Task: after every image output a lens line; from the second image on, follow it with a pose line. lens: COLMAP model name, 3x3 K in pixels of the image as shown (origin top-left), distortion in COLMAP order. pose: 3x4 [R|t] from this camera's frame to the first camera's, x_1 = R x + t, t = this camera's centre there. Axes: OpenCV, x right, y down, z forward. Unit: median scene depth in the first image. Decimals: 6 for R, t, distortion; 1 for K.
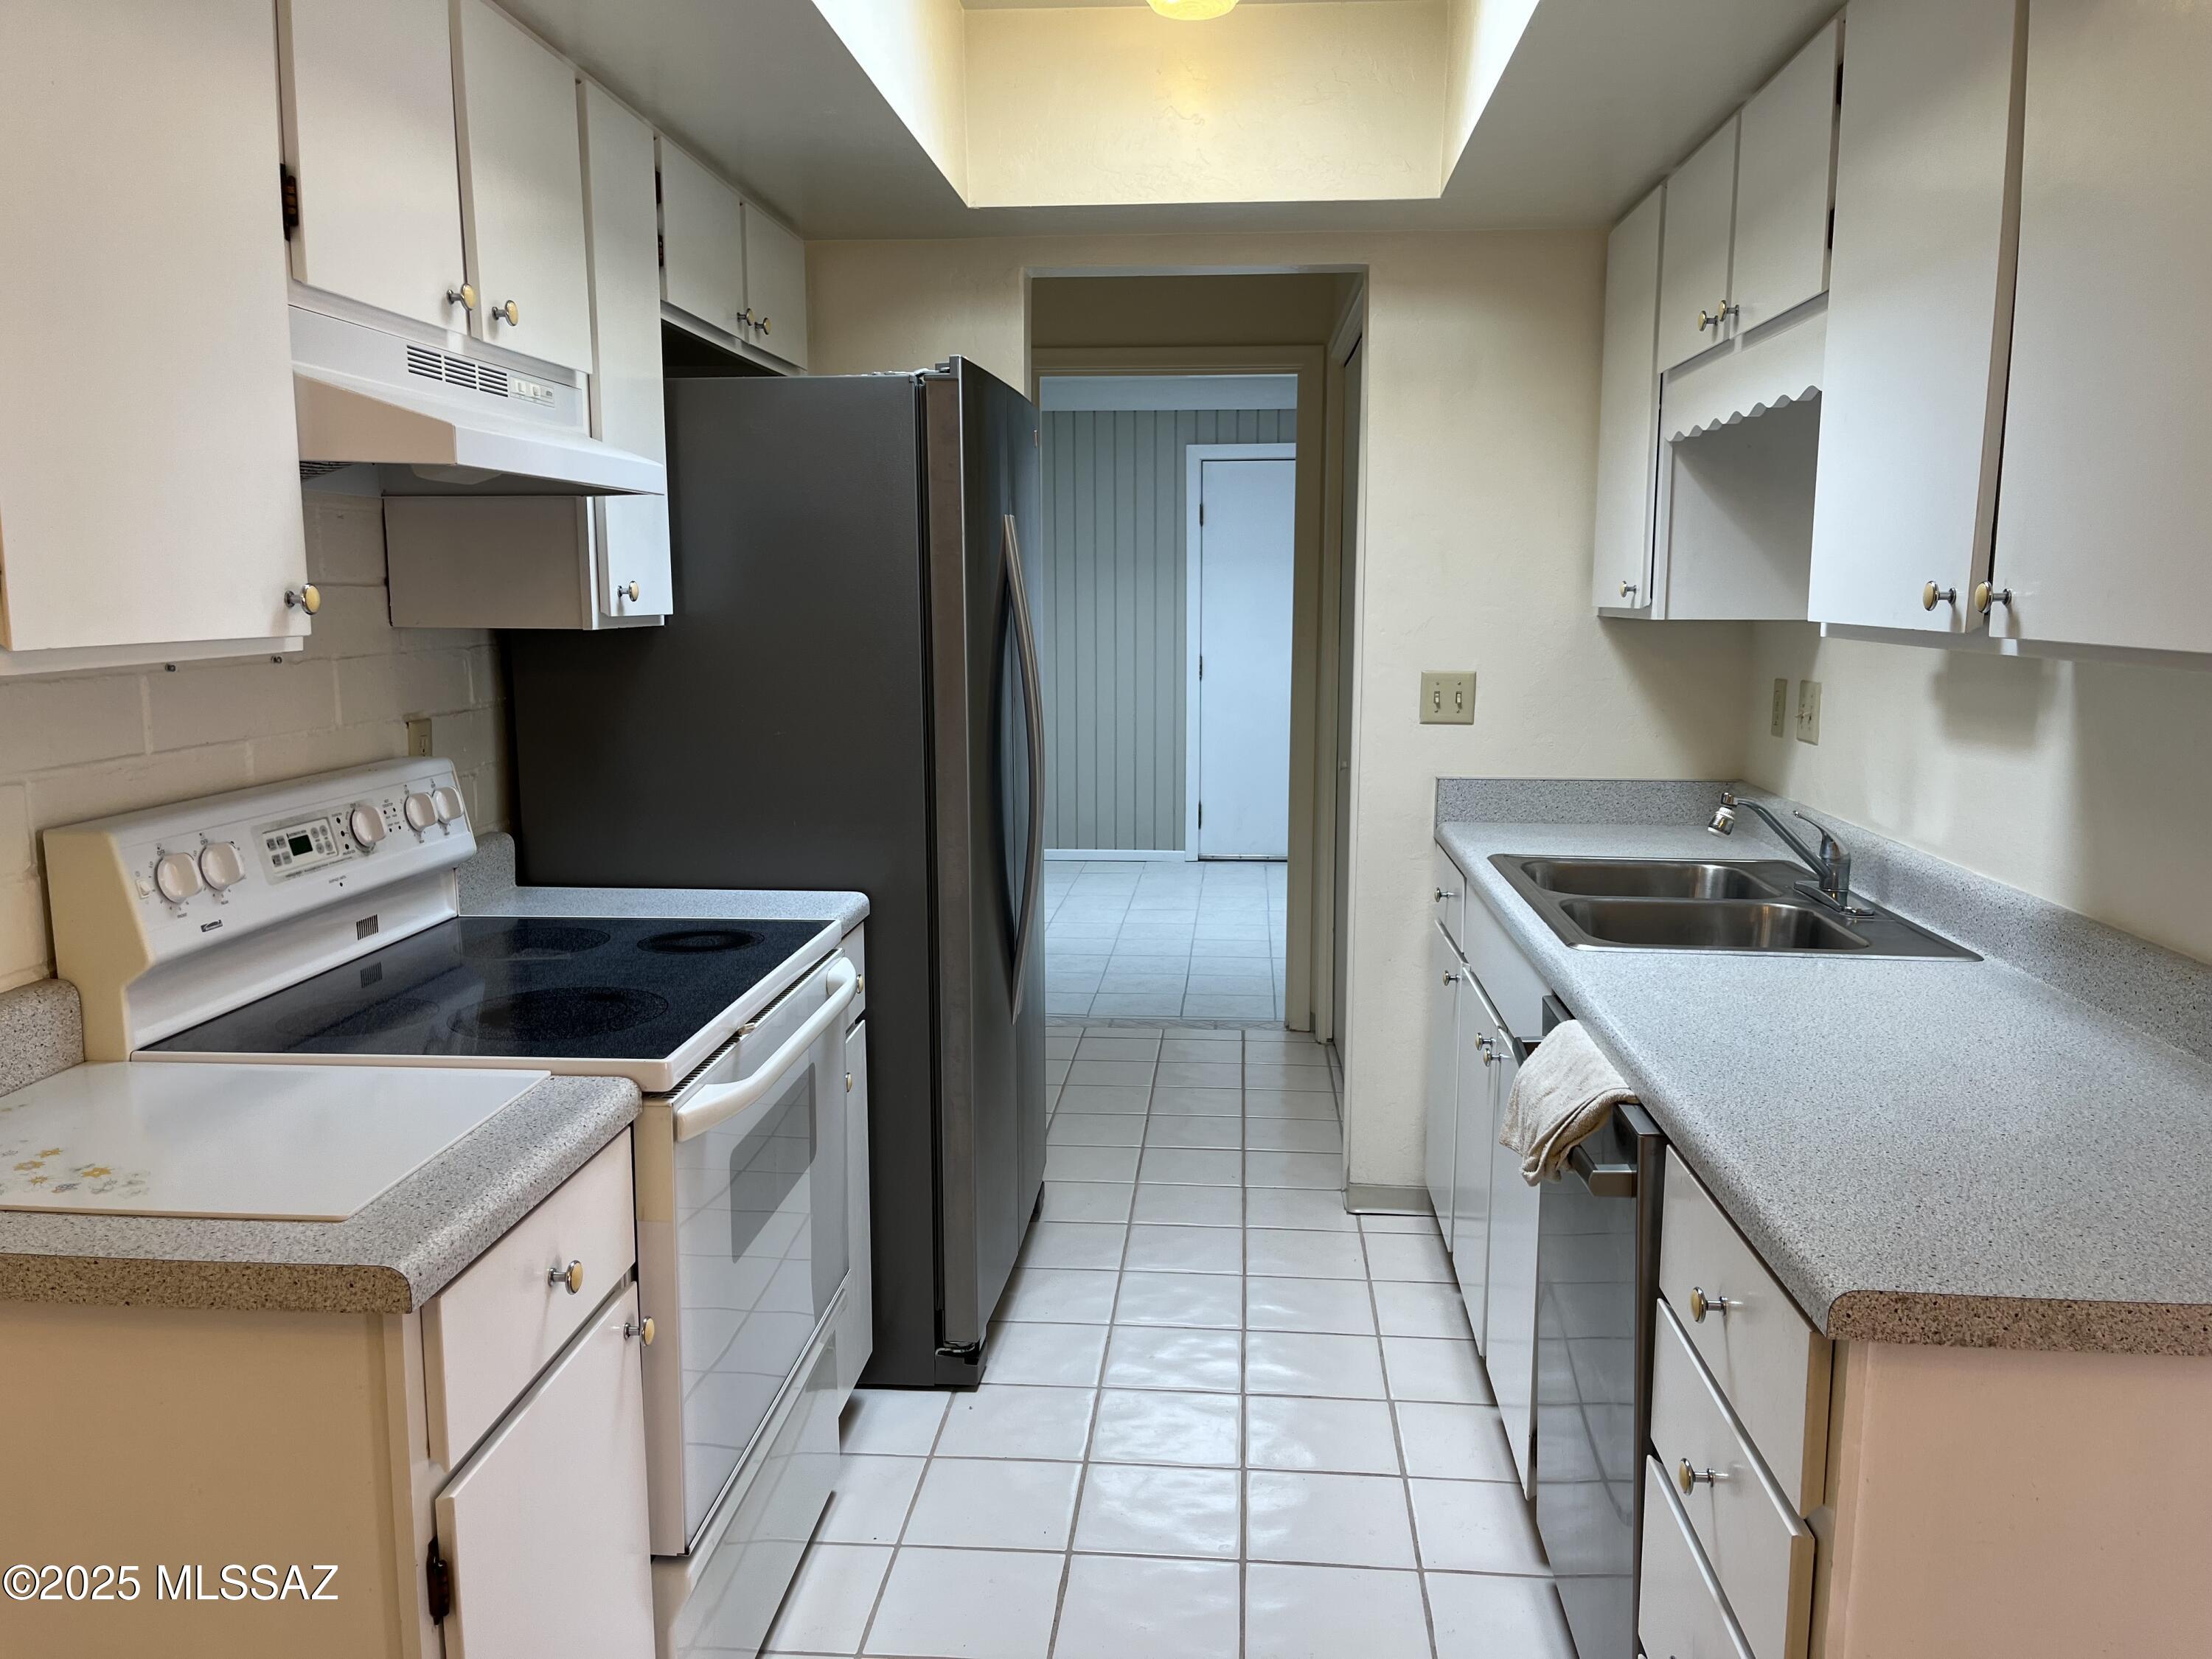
lens RADIAL K [[1691.4, 0, 1102.5], [0, 1691.4, 825.3], [0, 0, 1]] dist [0.079533, -0.097853]
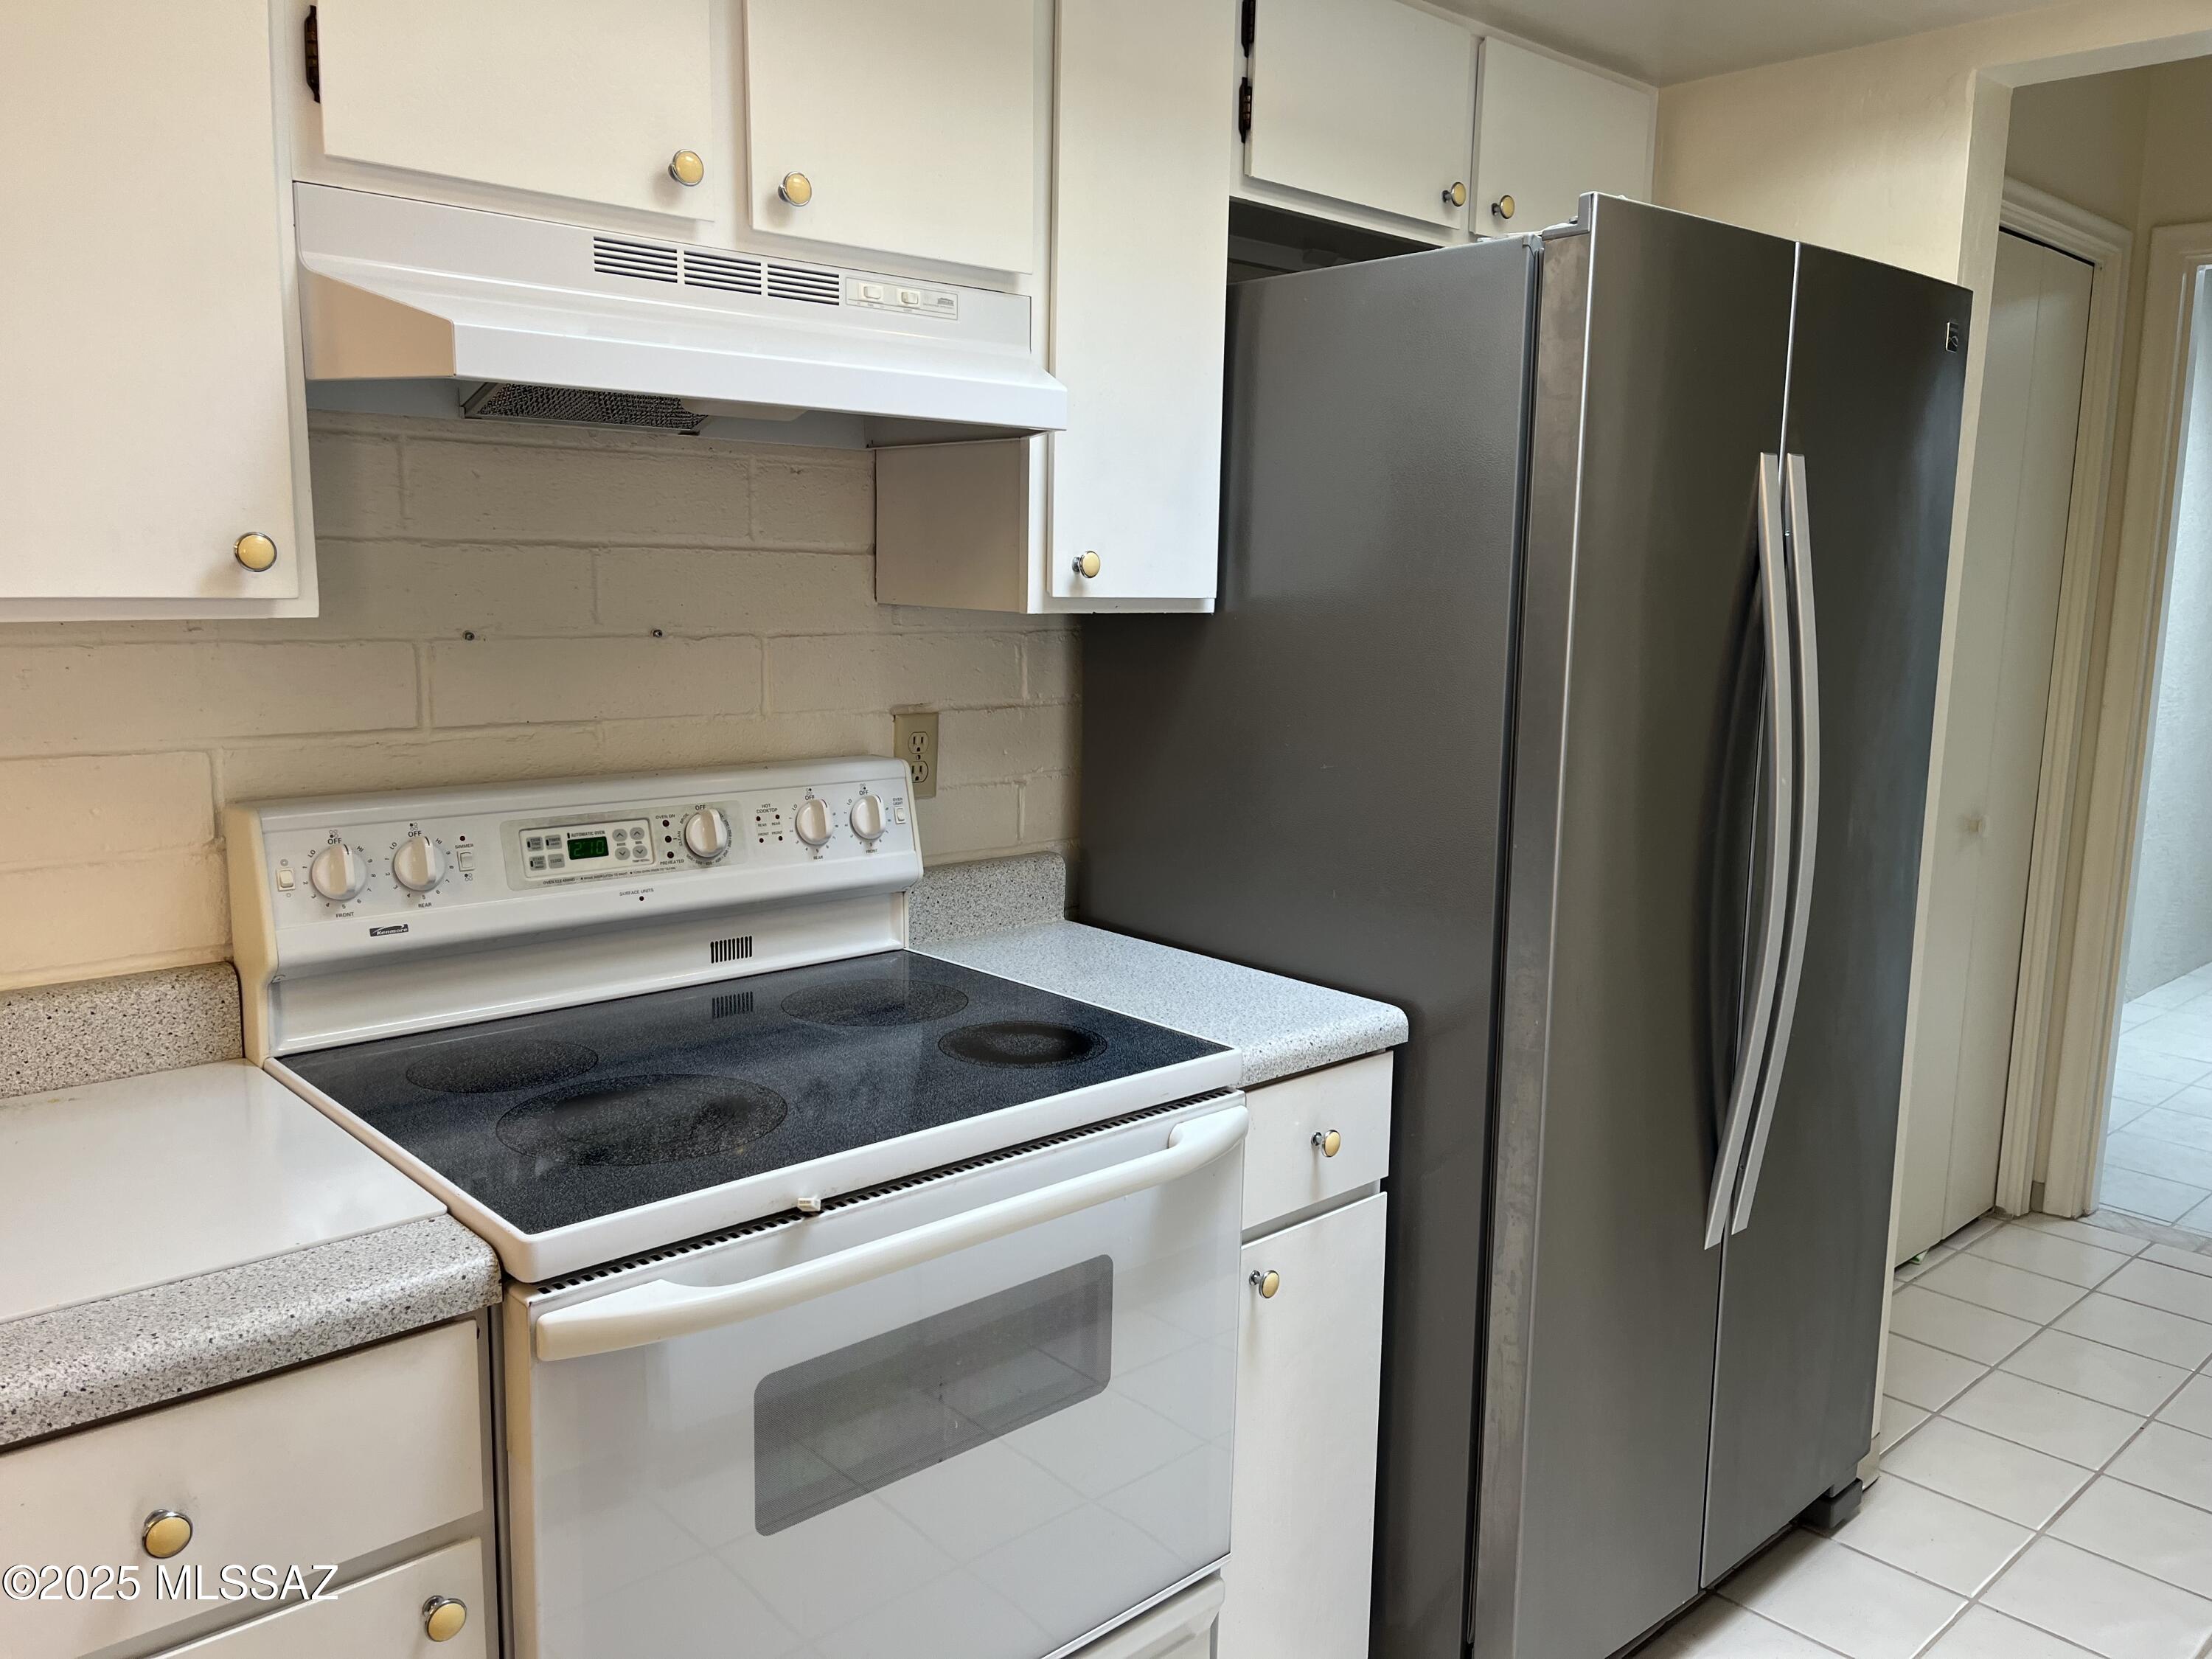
lens RADIAL K [[1691.4, 0, 1102.5], [0, 1691.4, 825.3], [0, 0, 1]] dist [0.079533, -0.097853]
pose [[0.734925, 0.119320, -0.667569, 0.269207], [-0.115557, 0.992037, 0.050098, -0.066642], [0.668230, 0.040323, 0.742861, 0.492135]]
